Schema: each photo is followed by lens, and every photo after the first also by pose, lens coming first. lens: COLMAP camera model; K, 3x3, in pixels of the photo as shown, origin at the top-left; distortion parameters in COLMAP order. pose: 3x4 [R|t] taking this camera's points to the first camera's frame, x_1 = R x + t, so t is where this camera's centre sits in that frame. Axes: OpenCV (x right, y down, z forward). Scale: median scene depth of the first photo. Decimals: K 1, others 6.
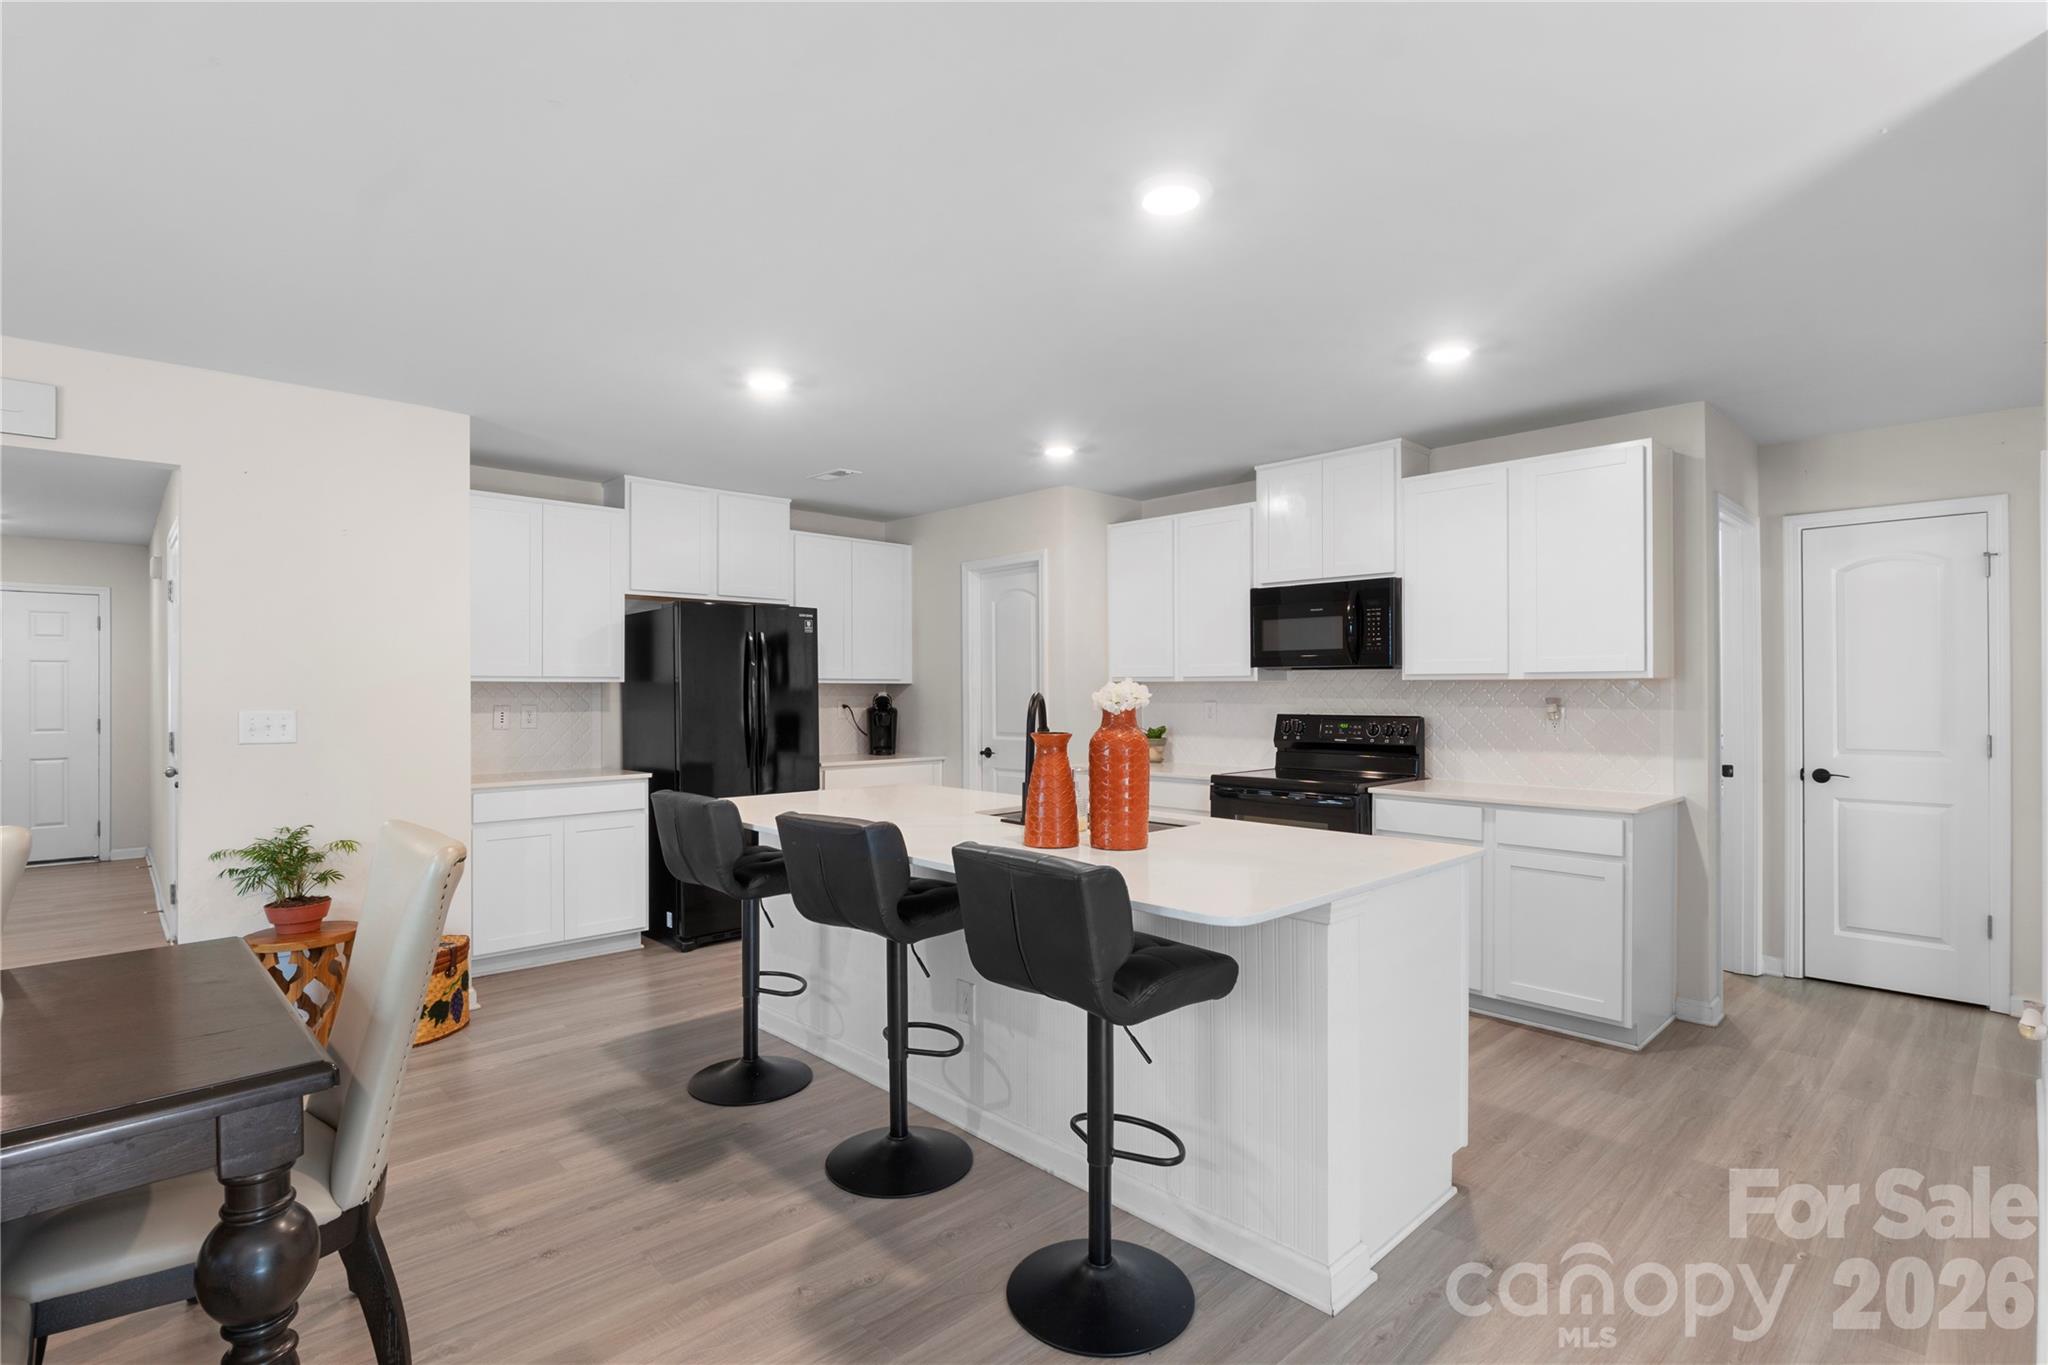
lens RADIAL K [[981.4, 0, 1009.4], [0, 981.4, 677.8], [0, 0, 1]] dist [-0.007308, -0.001523]
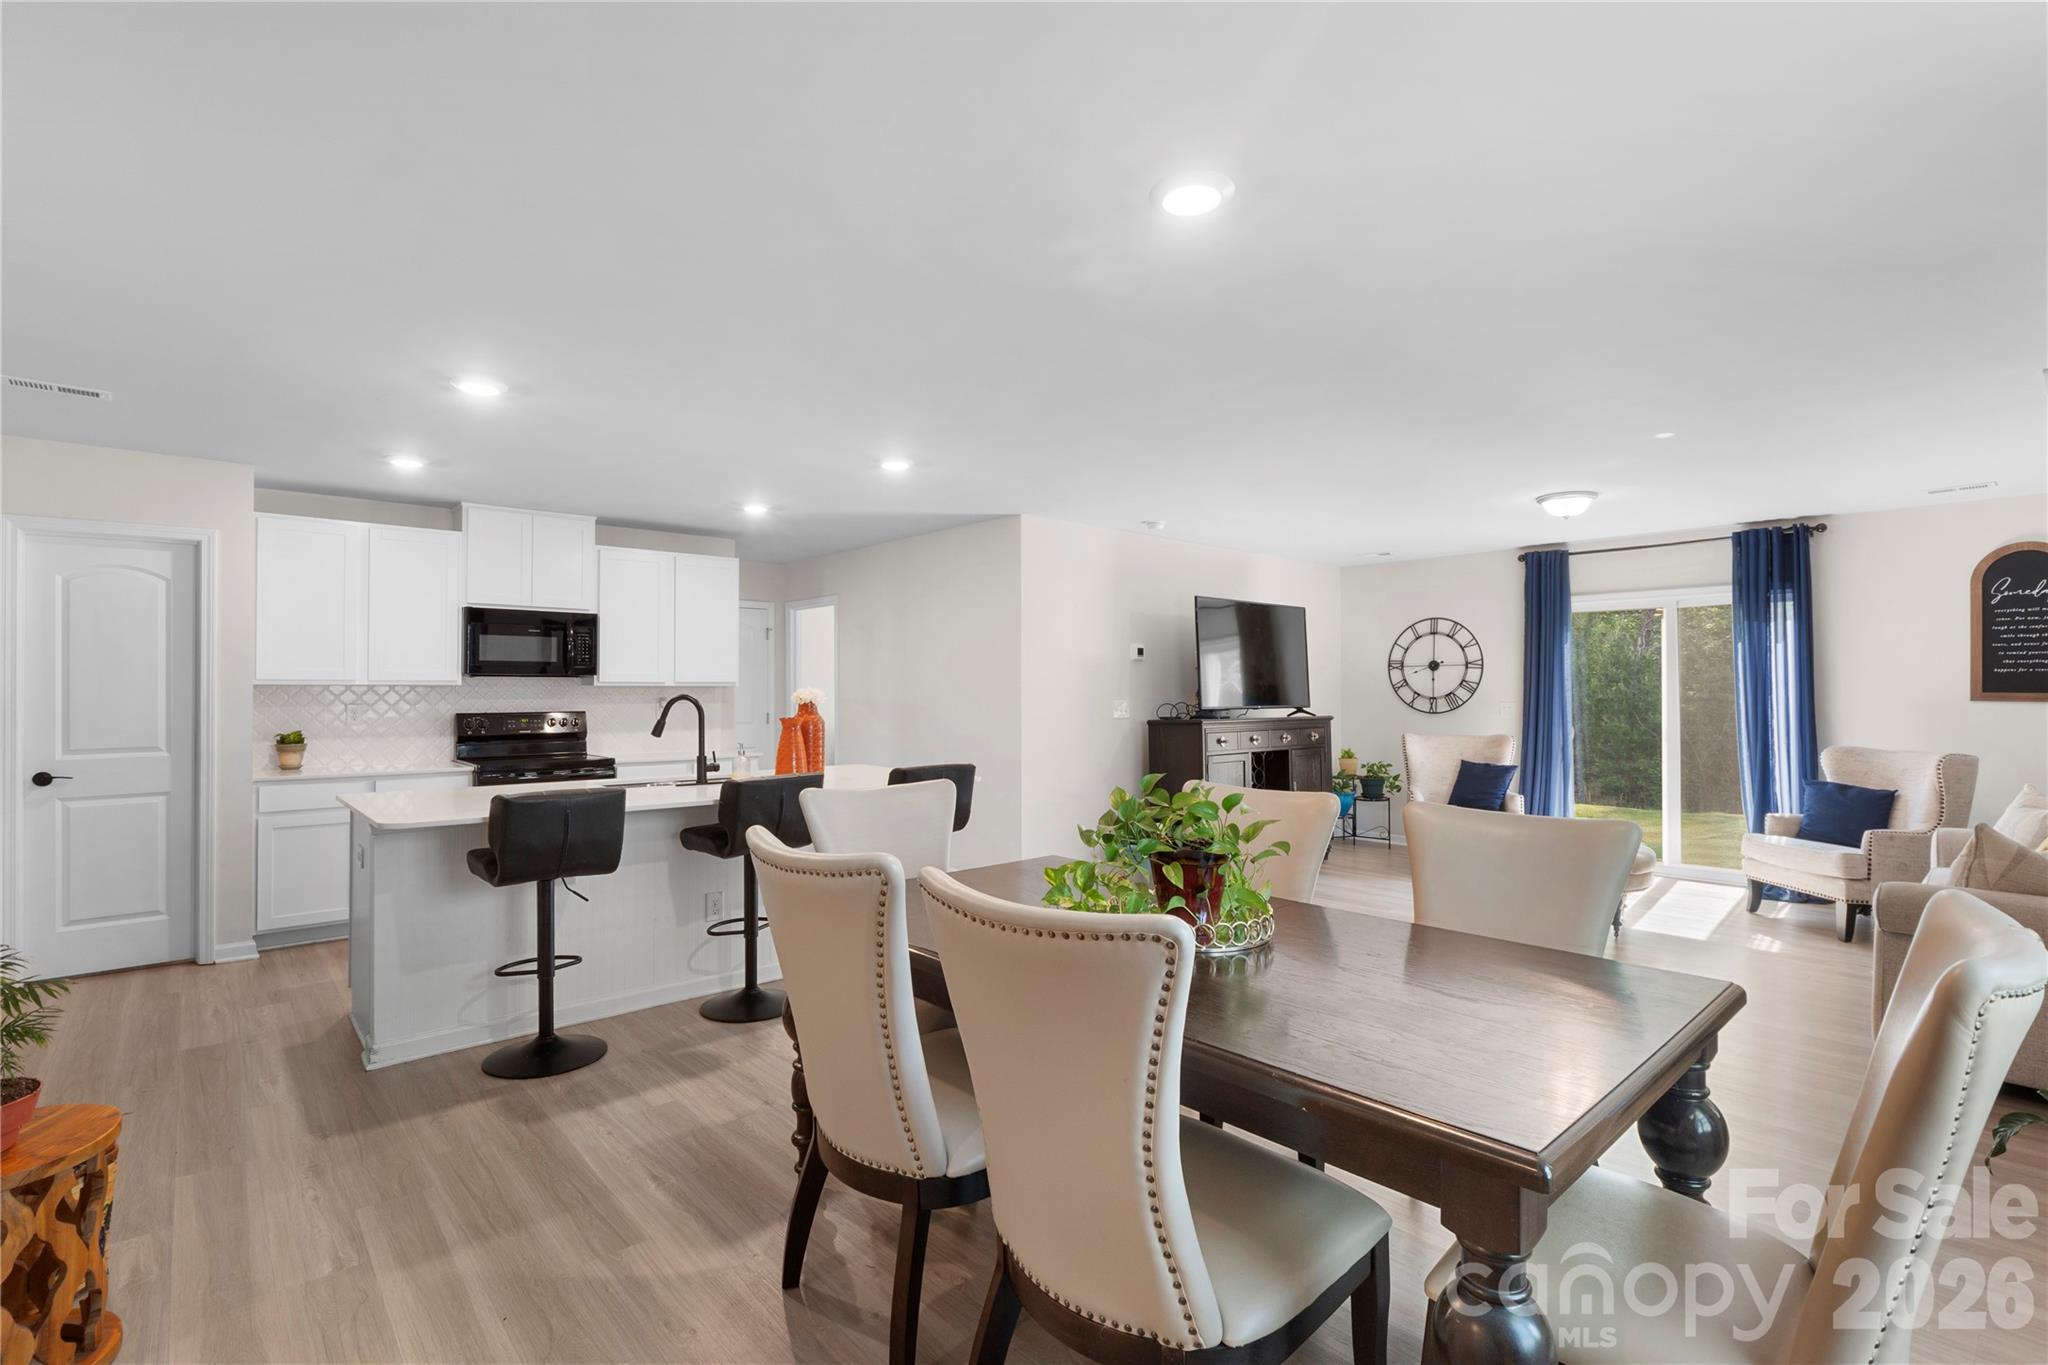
lens RADIAL K [[945.9, 0, 1014.2], [0, 945.9, 679.7], [0, 0, 1]] dist [-0.007701, -0.000906]
pose [[0.035039, 0.010450, 0.999331, -0.984315], [-0.010945, 0.999889, -0.010072, 0.000994], [-0.999326, -0.010585, 0.035149, 0.346184]]
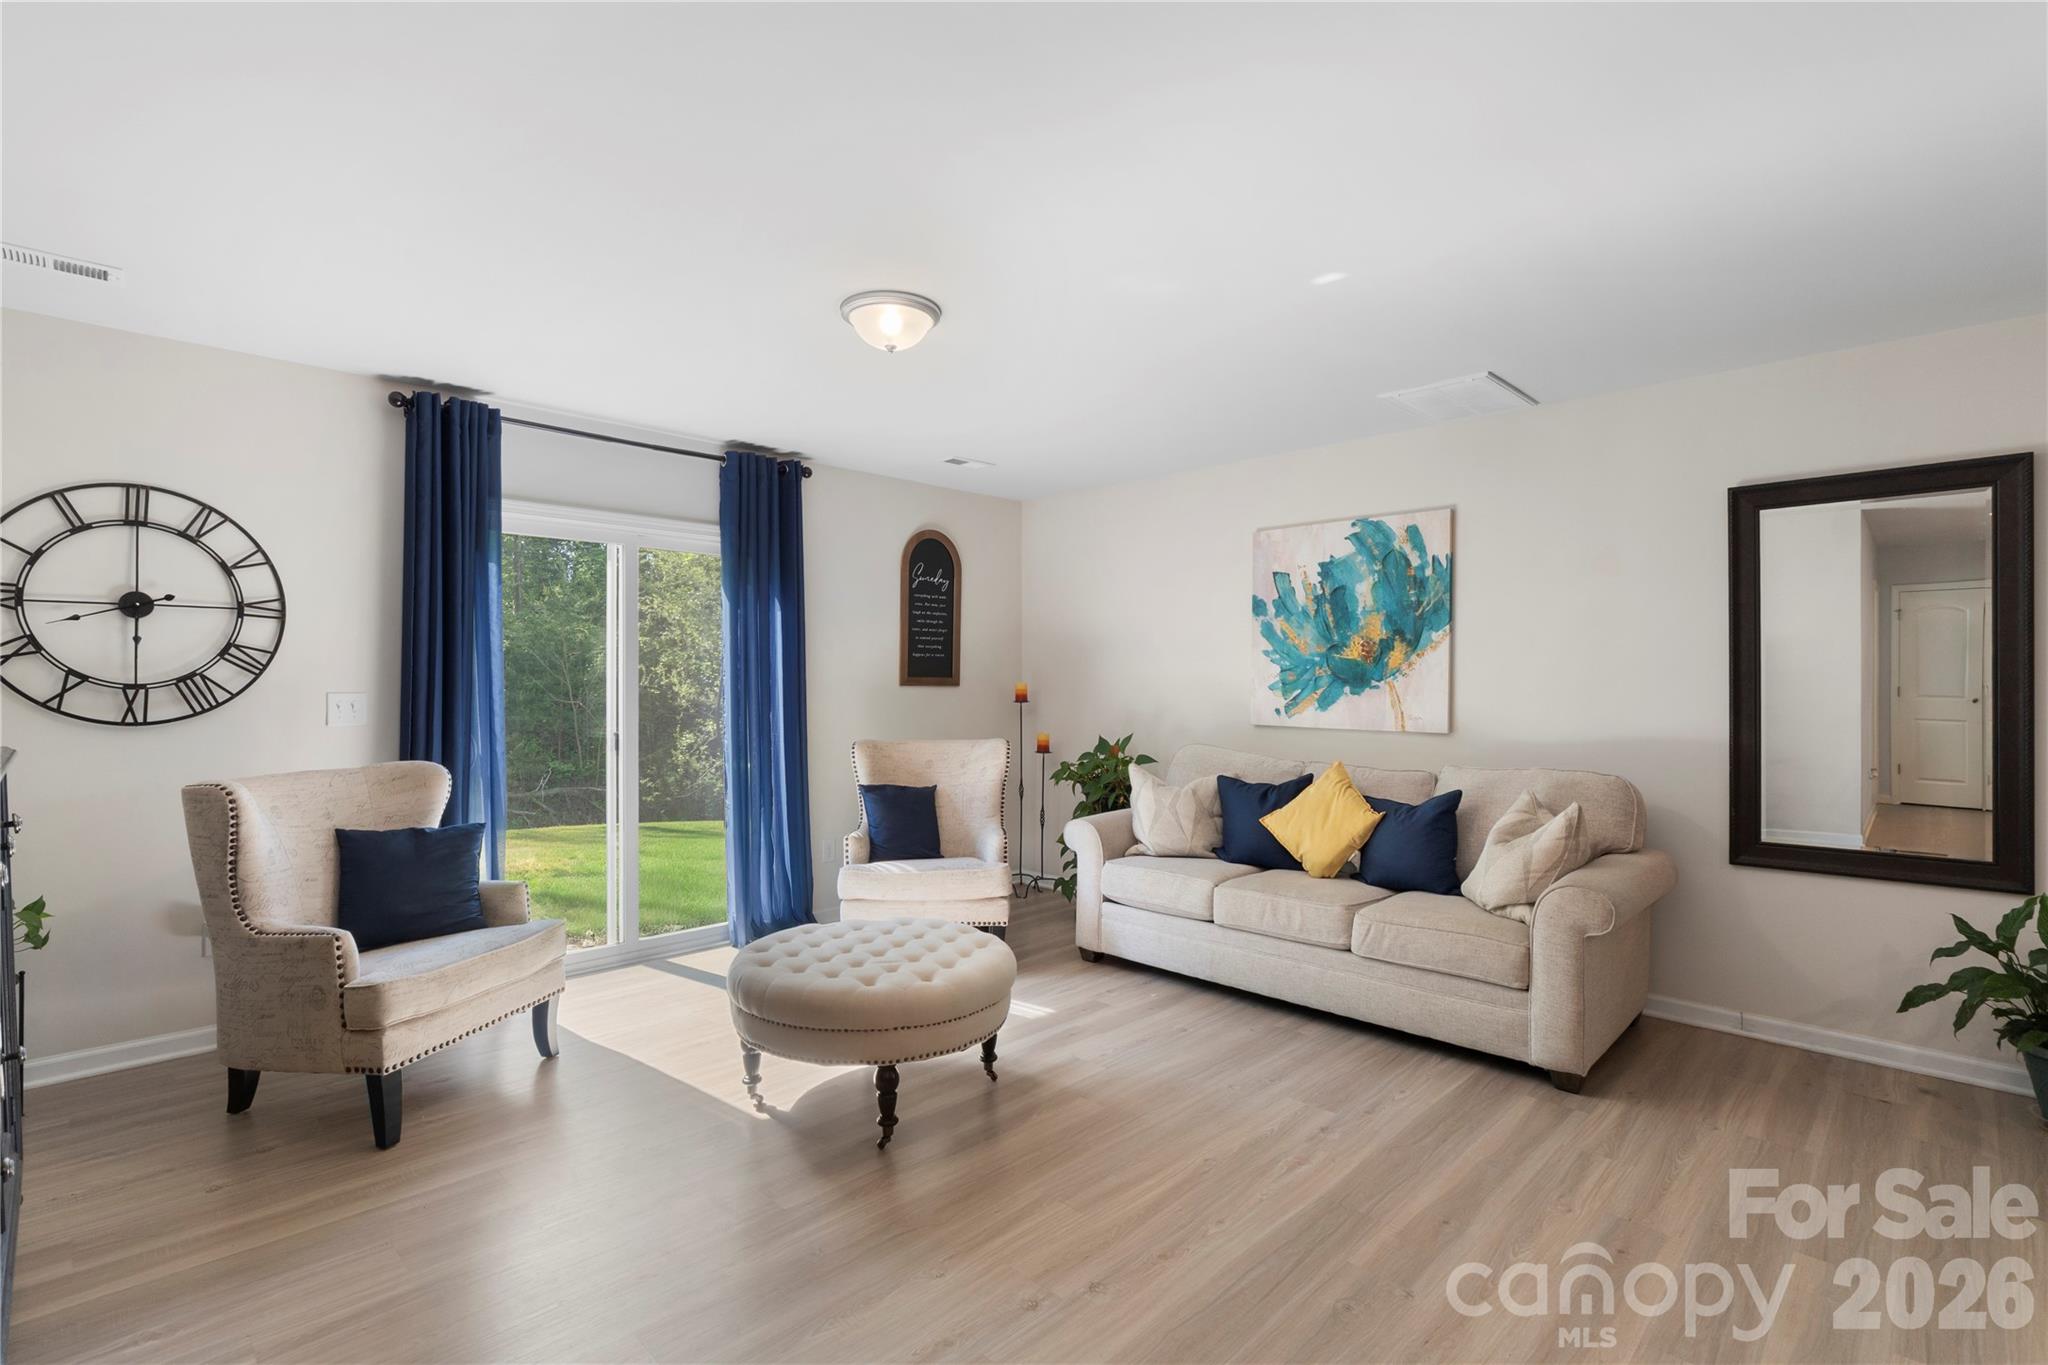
lens RADIAL K [[945.9, 0, 1037.0], [0, 945.9, 692.7], [0, 0, 1]] dist [-0.007701, -0.000906]
pose [[-0.999286, -0.003074, -0.037665, 0.226962], [-0.003052, 0.999995, -0.000631, 0.012781], [0.037667, -0.000516, -0.999290, 0.346622]]
